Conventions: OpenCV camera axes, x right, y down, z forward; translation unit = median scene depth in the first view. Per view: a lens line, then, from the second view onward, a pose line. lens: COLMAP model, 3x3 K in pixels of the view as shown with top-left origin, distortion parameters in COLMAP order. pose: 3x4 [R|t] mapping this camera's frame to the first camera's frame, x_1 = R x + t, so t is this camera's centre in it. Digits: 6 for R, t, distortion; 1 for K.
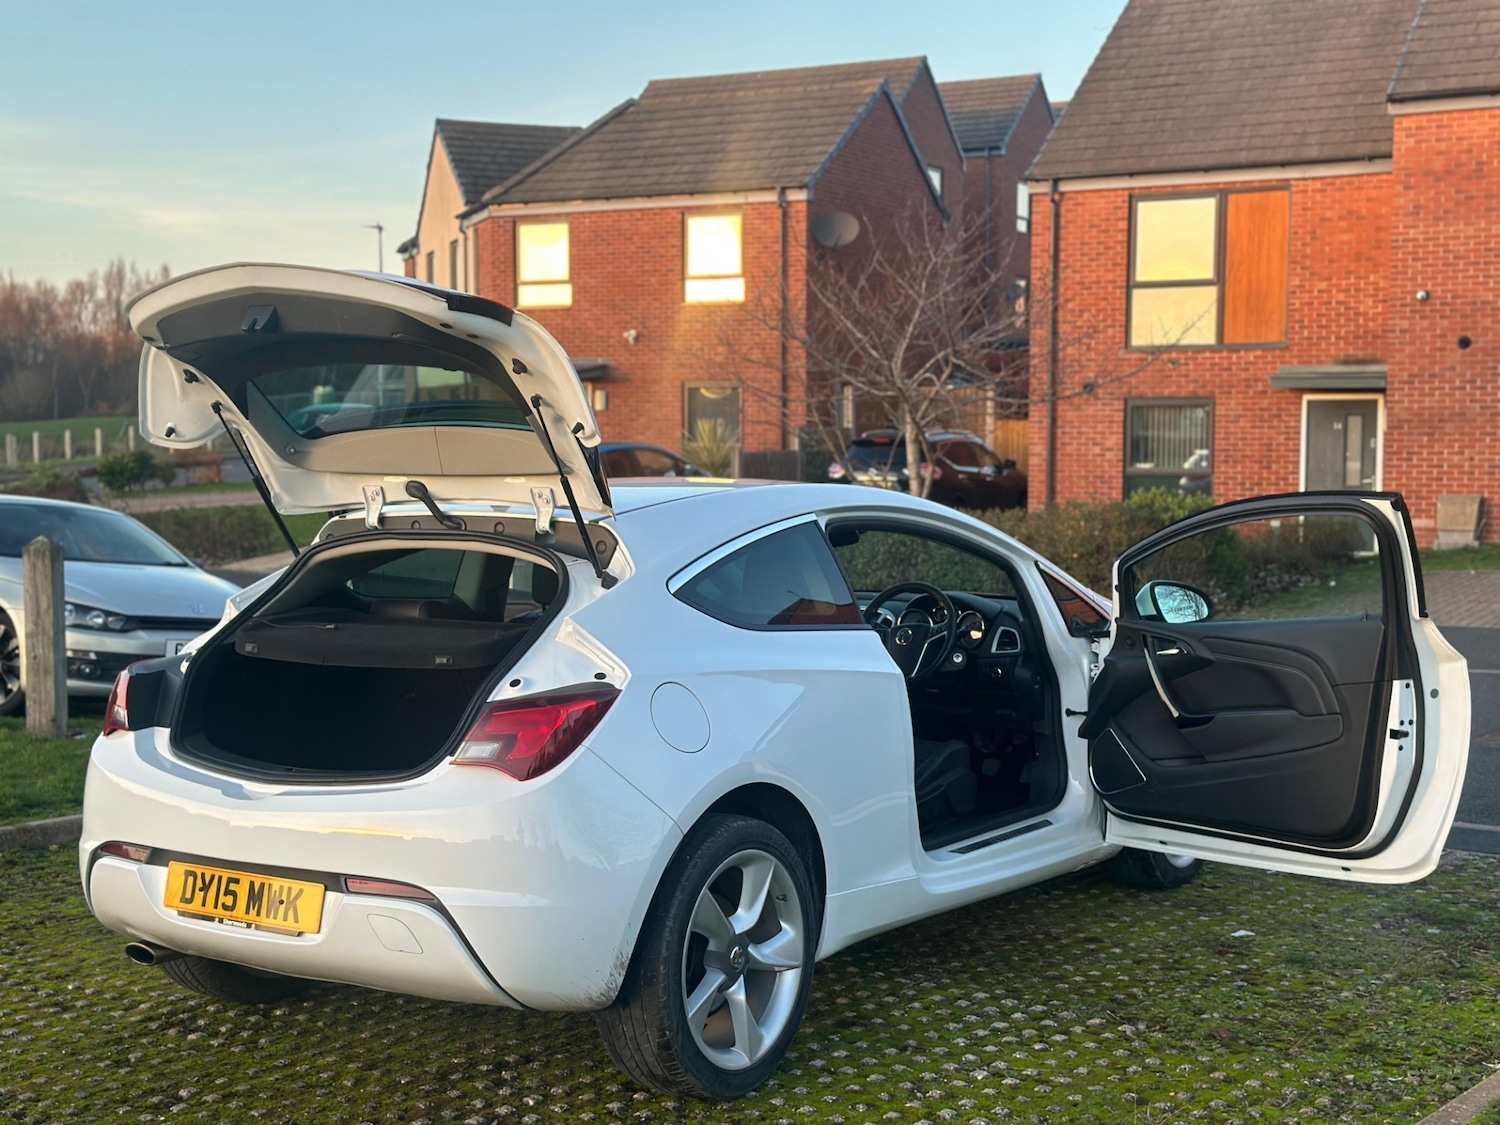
lens RADIAL K [[2040.1, 0, 744.6], [0, 2040.1, 568.6], [0, 0, 1]] dist [0.213345, -0.415160]
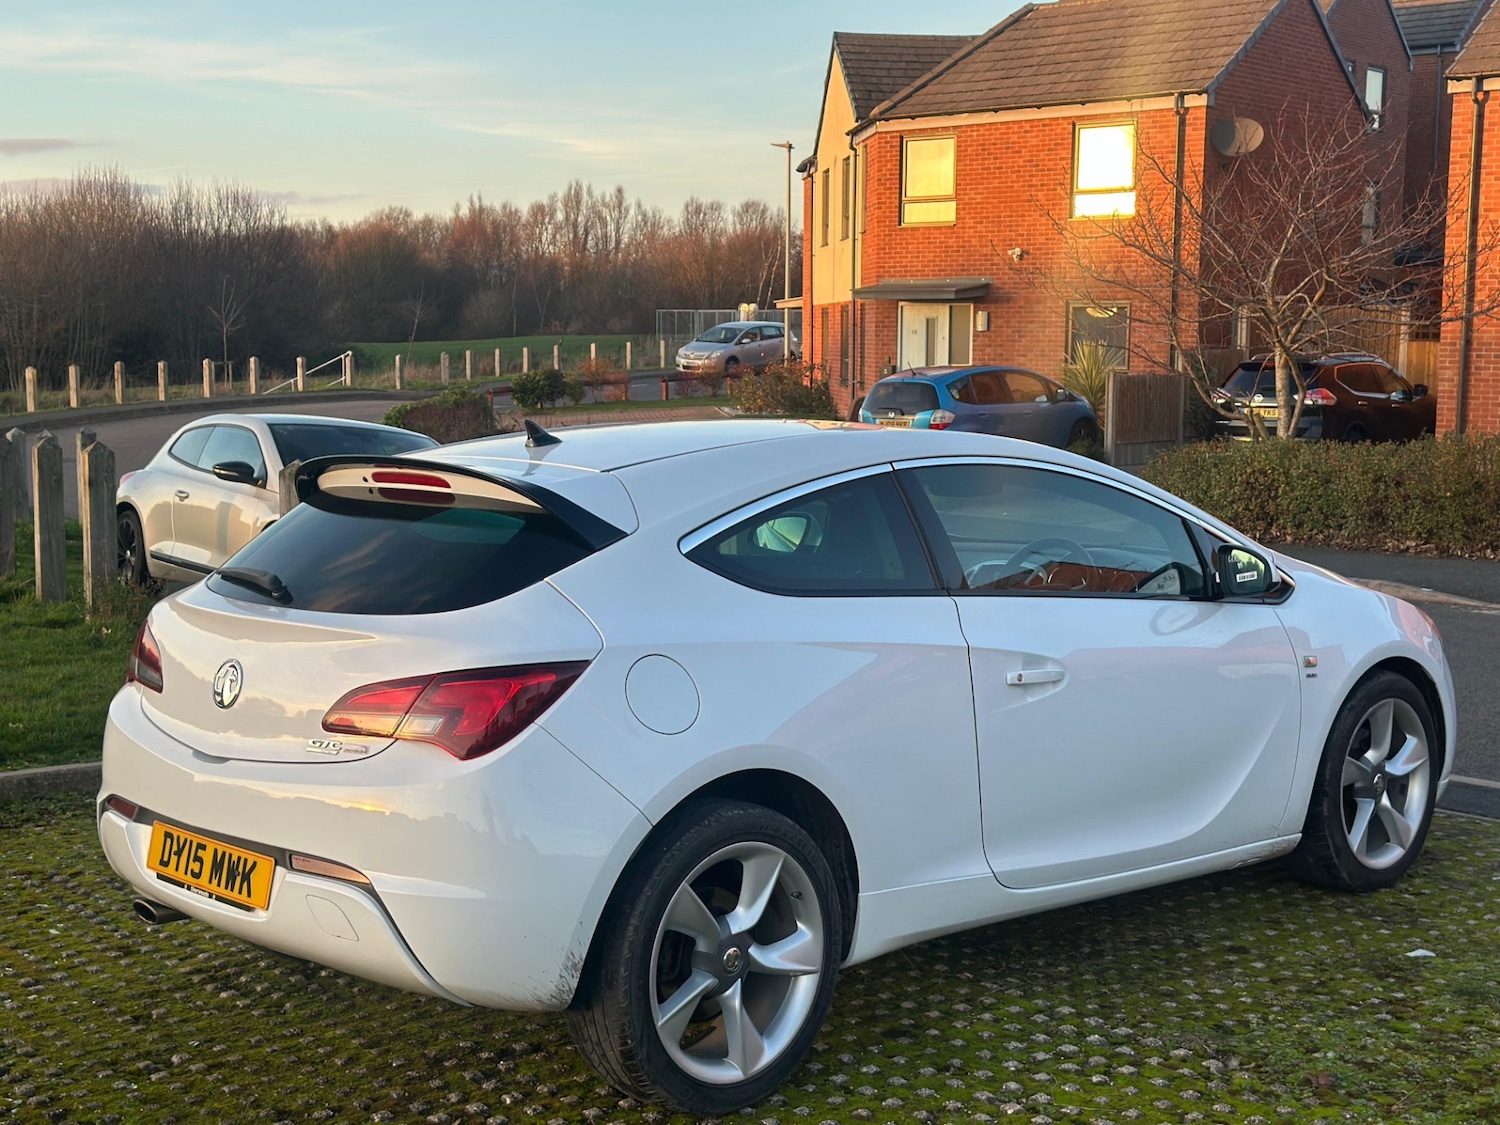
lens RADIAL K [[2032.9, 0, 762.3], [0, 2032.9, 583.4], [0, 0, 1]] dist [0.224928, -0.466927]
pose [[0.978638, 0.030917, -0.203254, 0.159618], [-0.021292, 0.998553, 0.049376, -0.017956], [0.204487, -0.043994, 0.977880, 0.110556]]
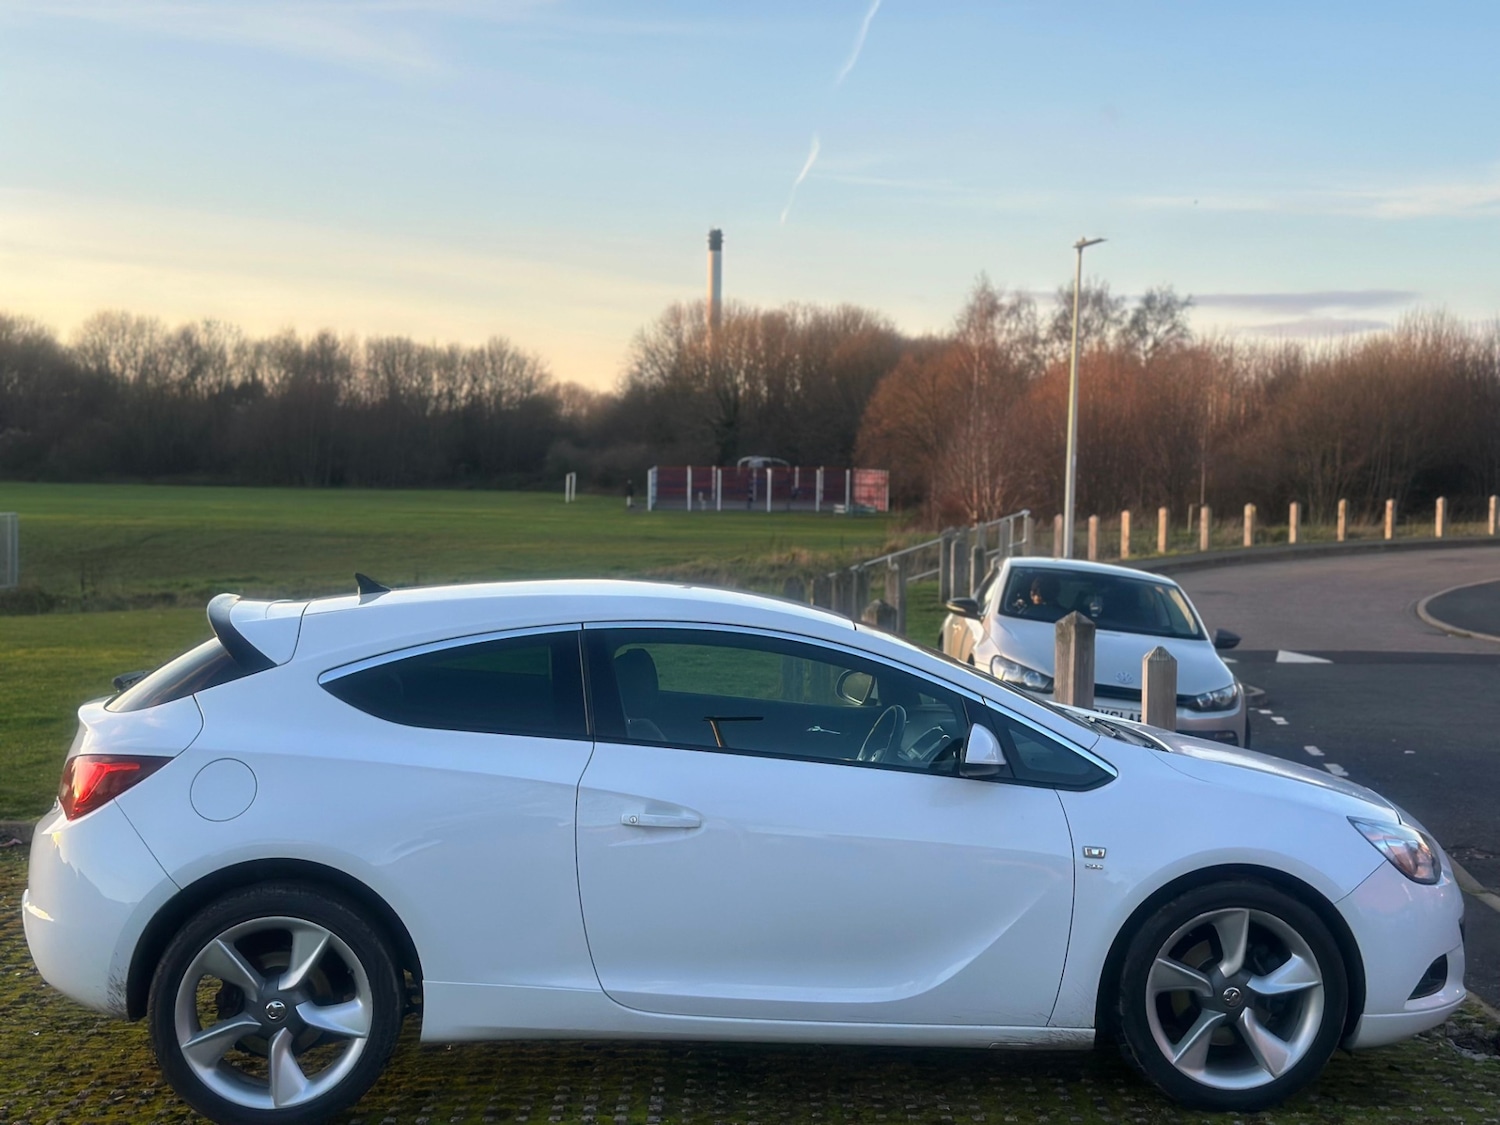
lens RADIAL K [[2032.9, 0, 762.3], [0, 2032.9, 583.4], [0, 0, 1]] dist [0.224928, -0.466927]
pose [[0.652531, 0.058270, -0.755518, 0.866742], [-0.070335, 0.997392, 0.016177, -0.070531], [0.754490, 0.042583, 0.654928, 0.381027]]
